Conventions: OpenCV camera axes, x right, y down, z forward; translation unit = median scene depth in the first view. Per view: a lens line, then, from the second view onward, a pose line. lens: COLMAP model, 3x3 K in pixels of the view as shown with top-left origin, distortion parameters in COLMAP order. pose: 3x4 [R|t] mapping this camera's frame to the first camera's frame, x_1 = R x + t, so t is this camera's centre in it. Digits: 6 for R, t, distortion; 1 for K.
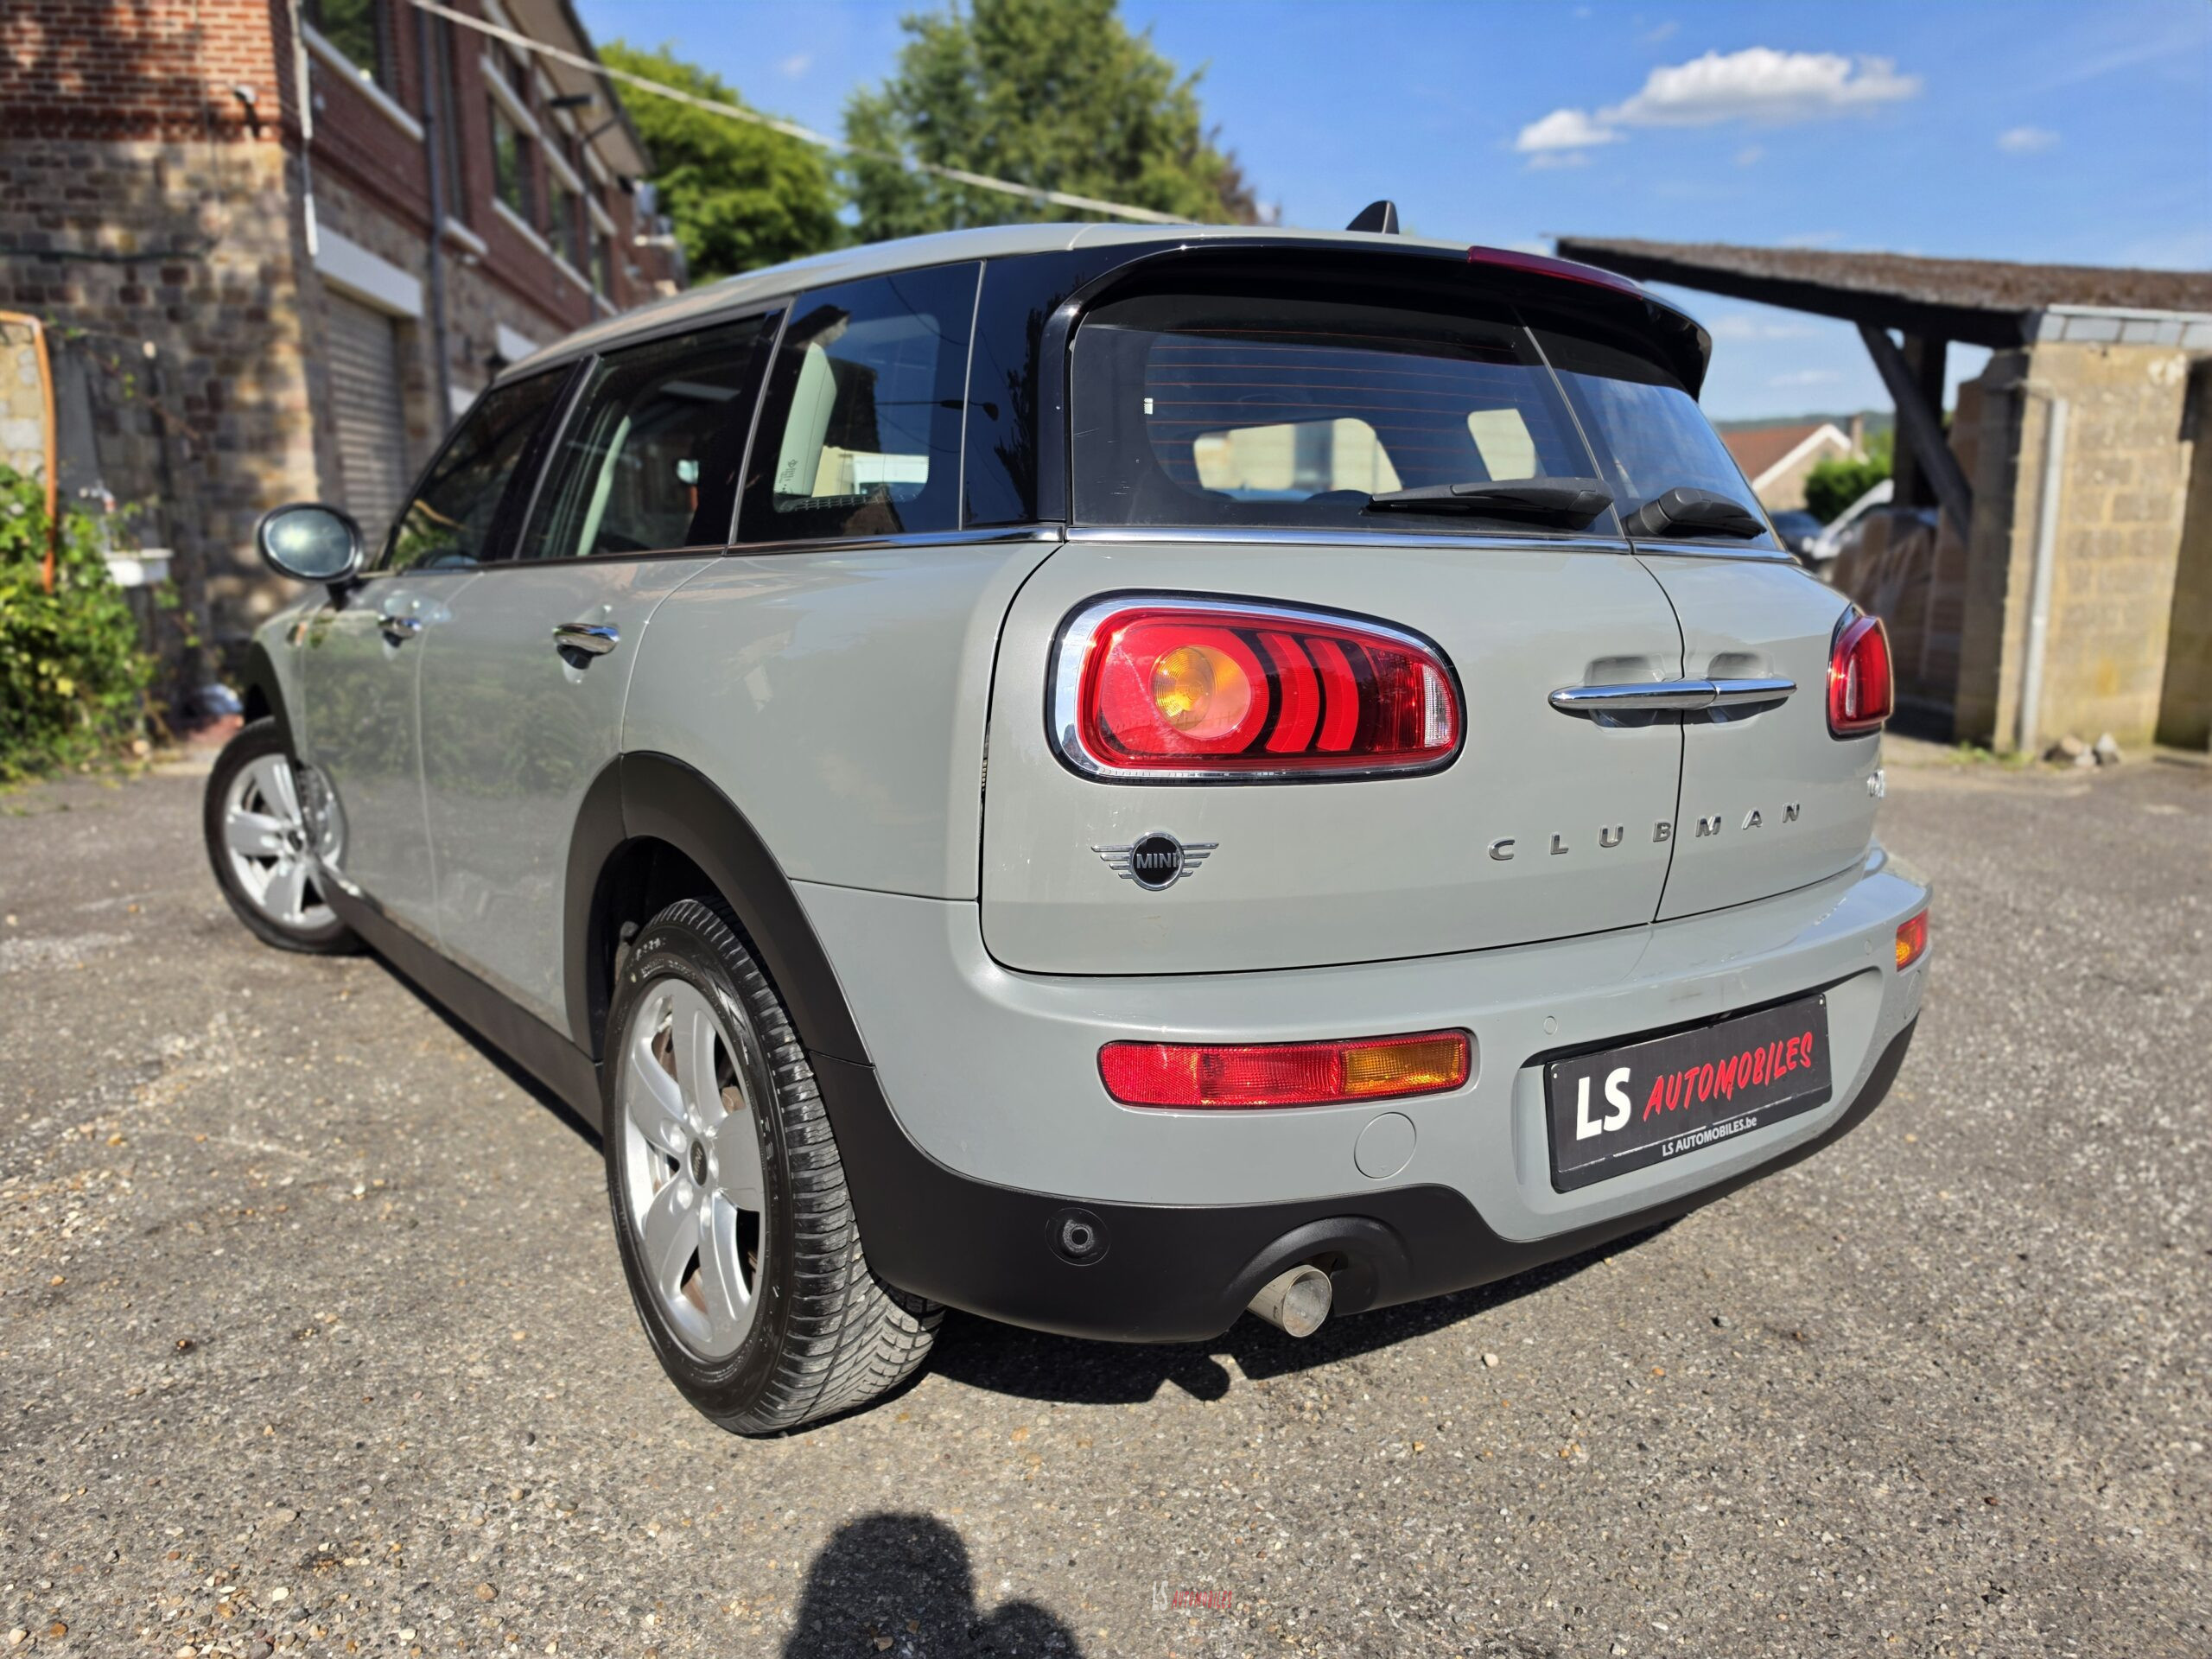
lens RADIAL K [[1578.9, 0, 1106.0], [0, 1578.9, 829.5], [0, 0, 1]] dist [-0.005358, 0.004221]
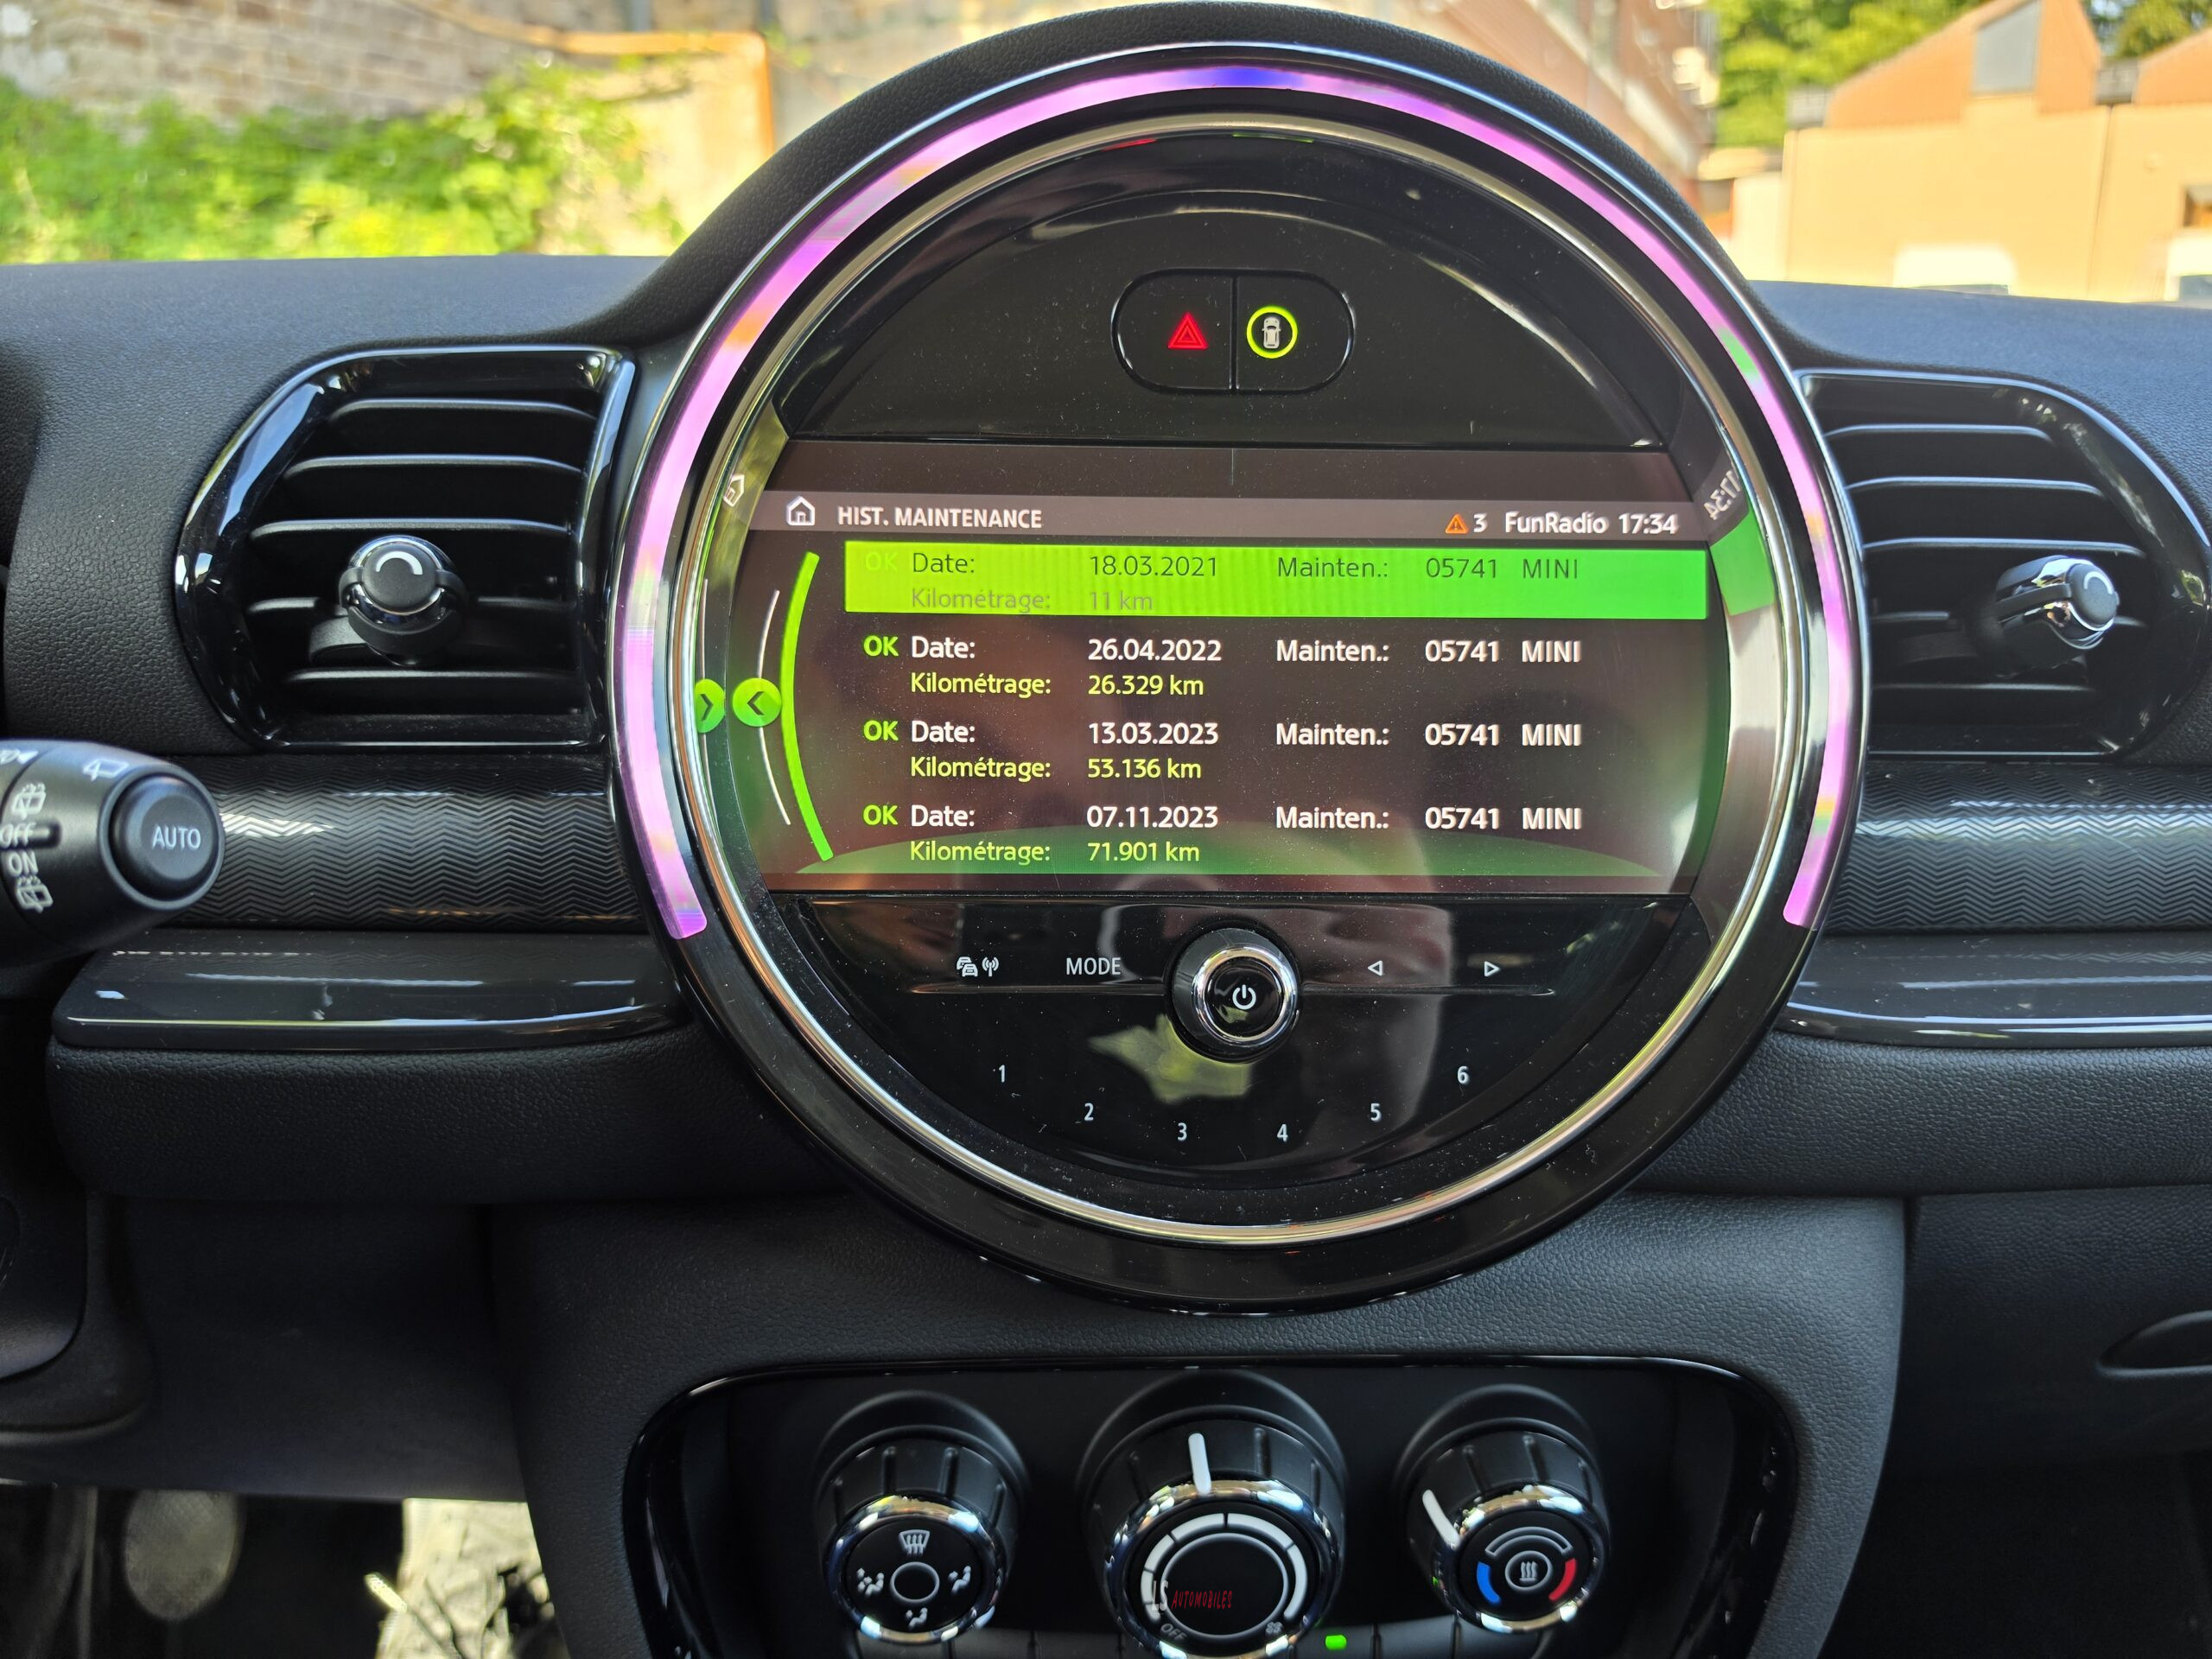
lens RADIAL K [[1581.1, 0, 1103.4], [0, 1581.1, 818.4], [0, 0, 1]] dist [-0.009976, -0.005771]
pose [[0.827389, 0.139897, -0.543927, -0.068737], [-0.088111, 0.988820, 0.120294, -0.048959], [0.554675, -0.051604, 0.830466, 0.320226]]
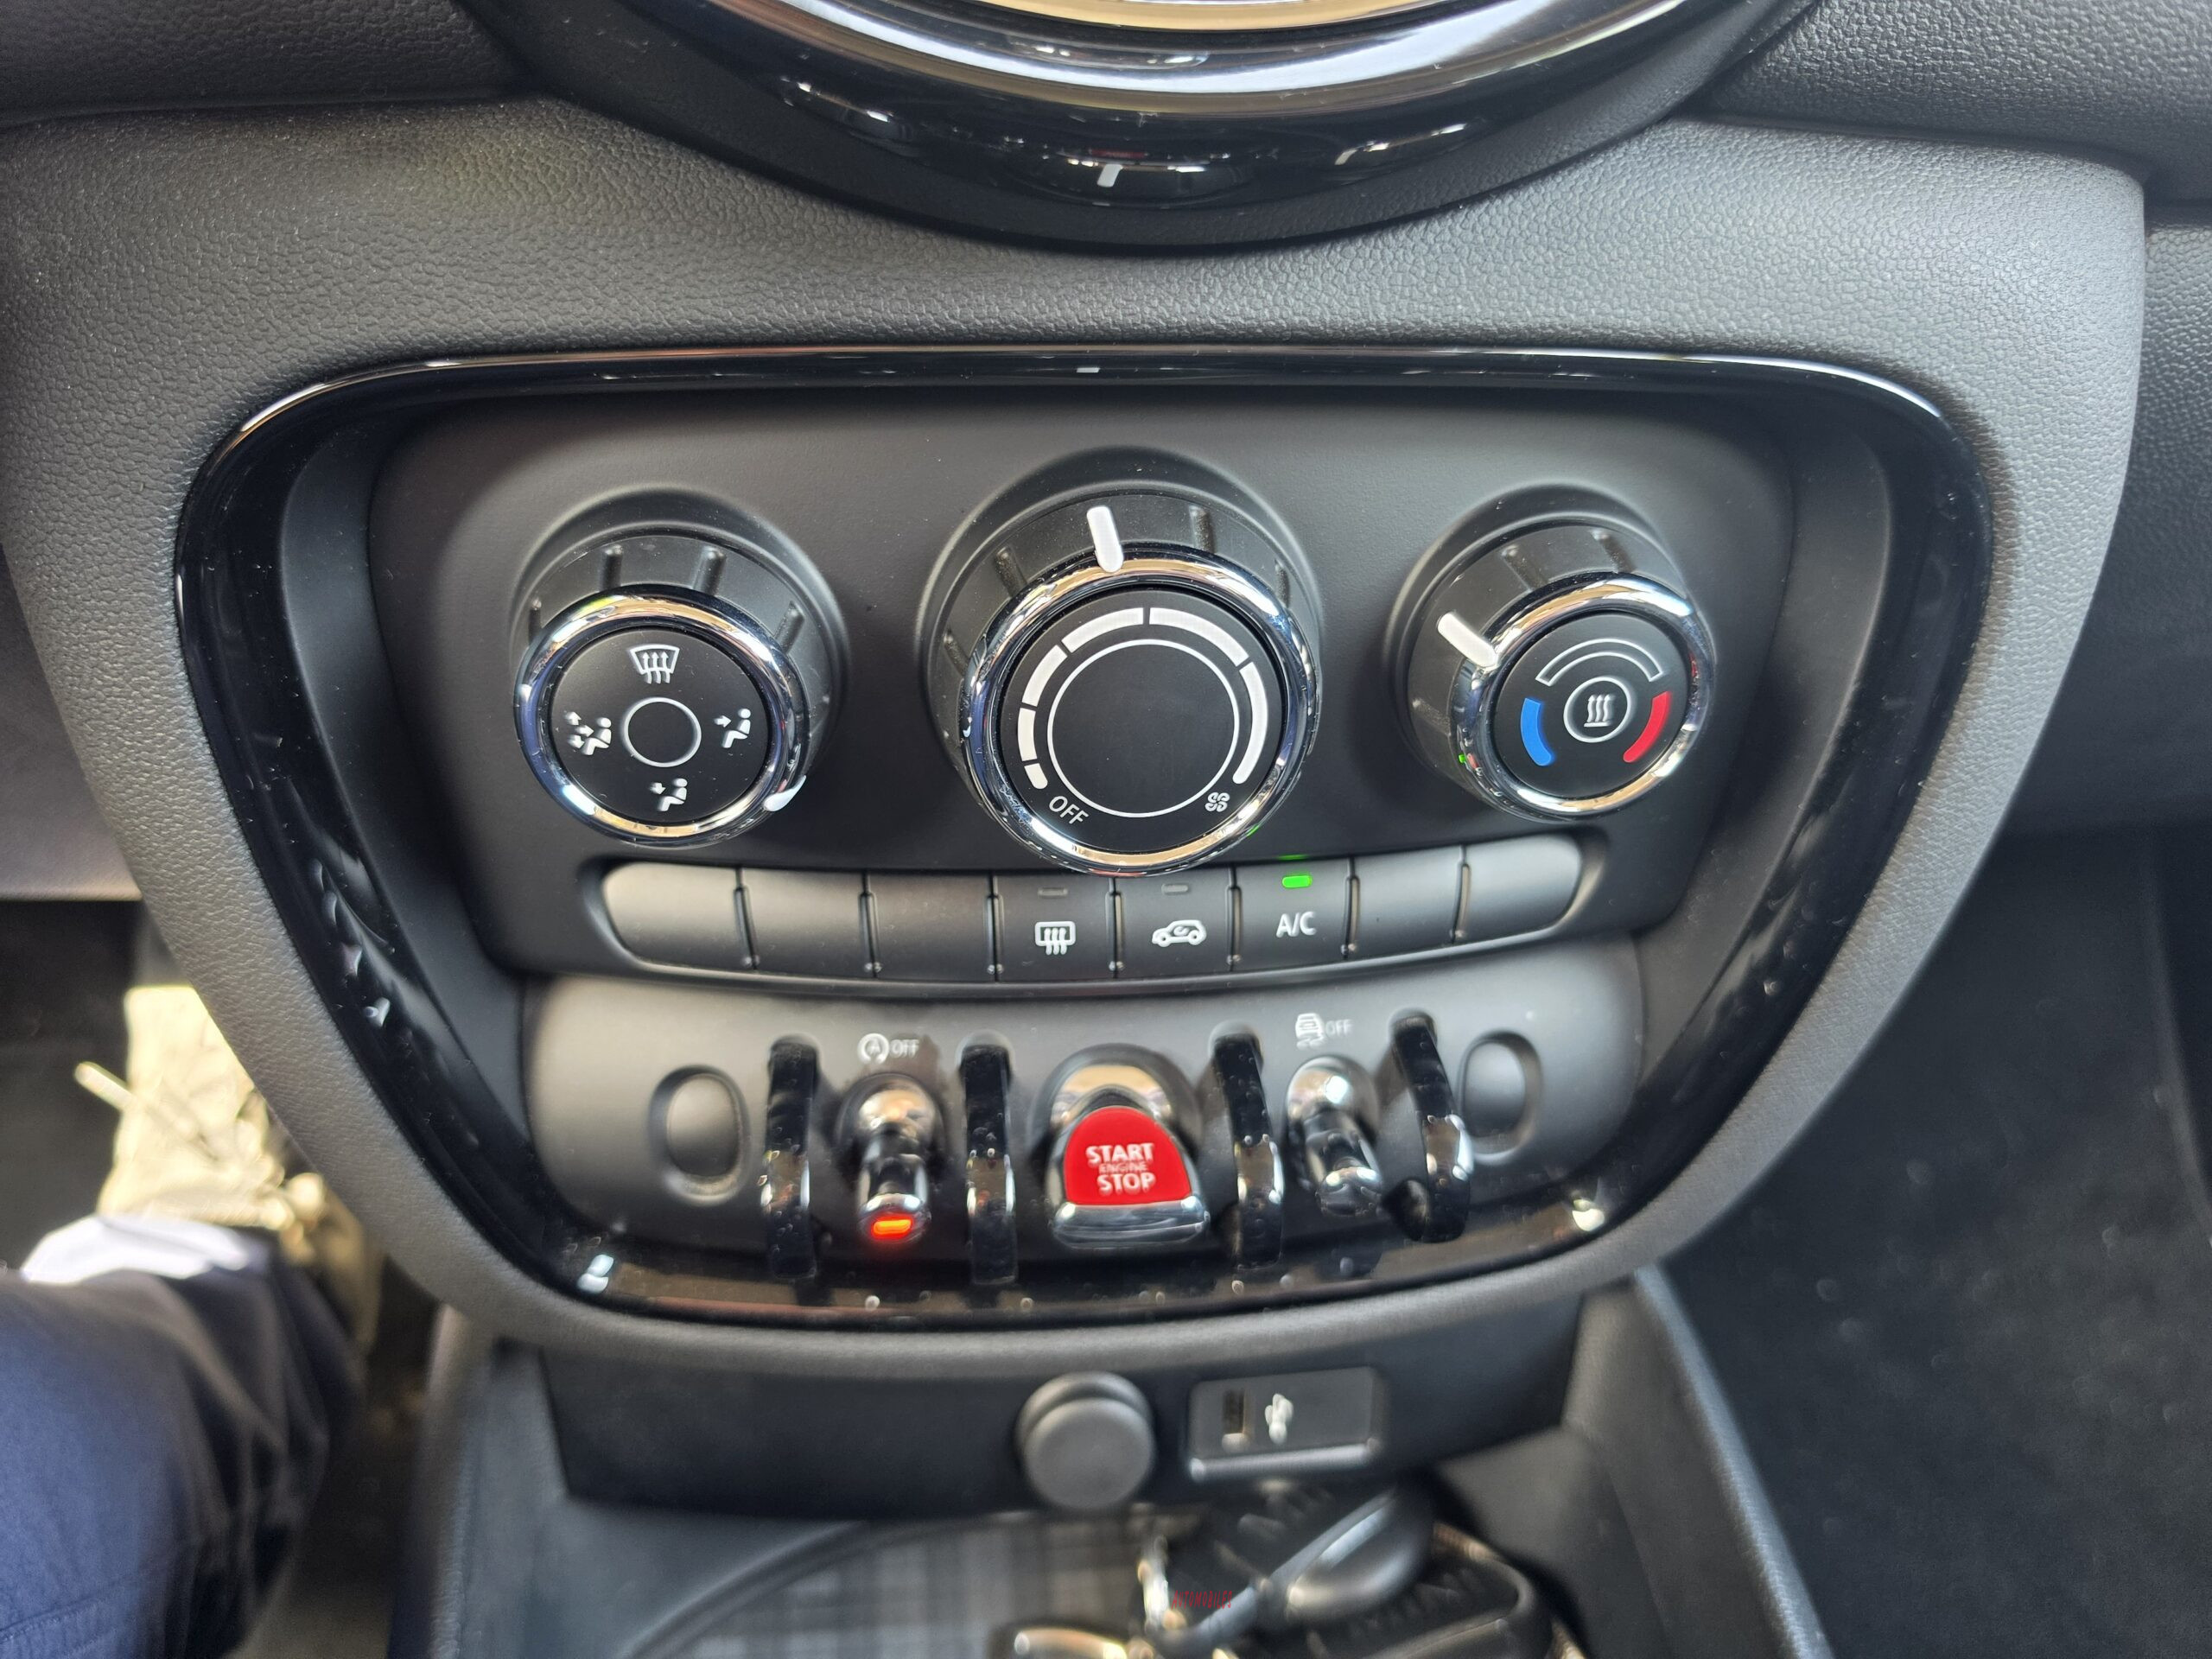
lens RADIAL K [[1586.7, 0, 1111.3], [0, 1586.7, 835.4], [0, 0, 1]] dist [0.078371, -0.151980]
pose [[0.864463, 0.224765, -0.449650, -0.072404], [-0.087554, 0.948123, 0.305609, -0.035385], [0.495013, -0.224819, 0.839296, 0.328871]]
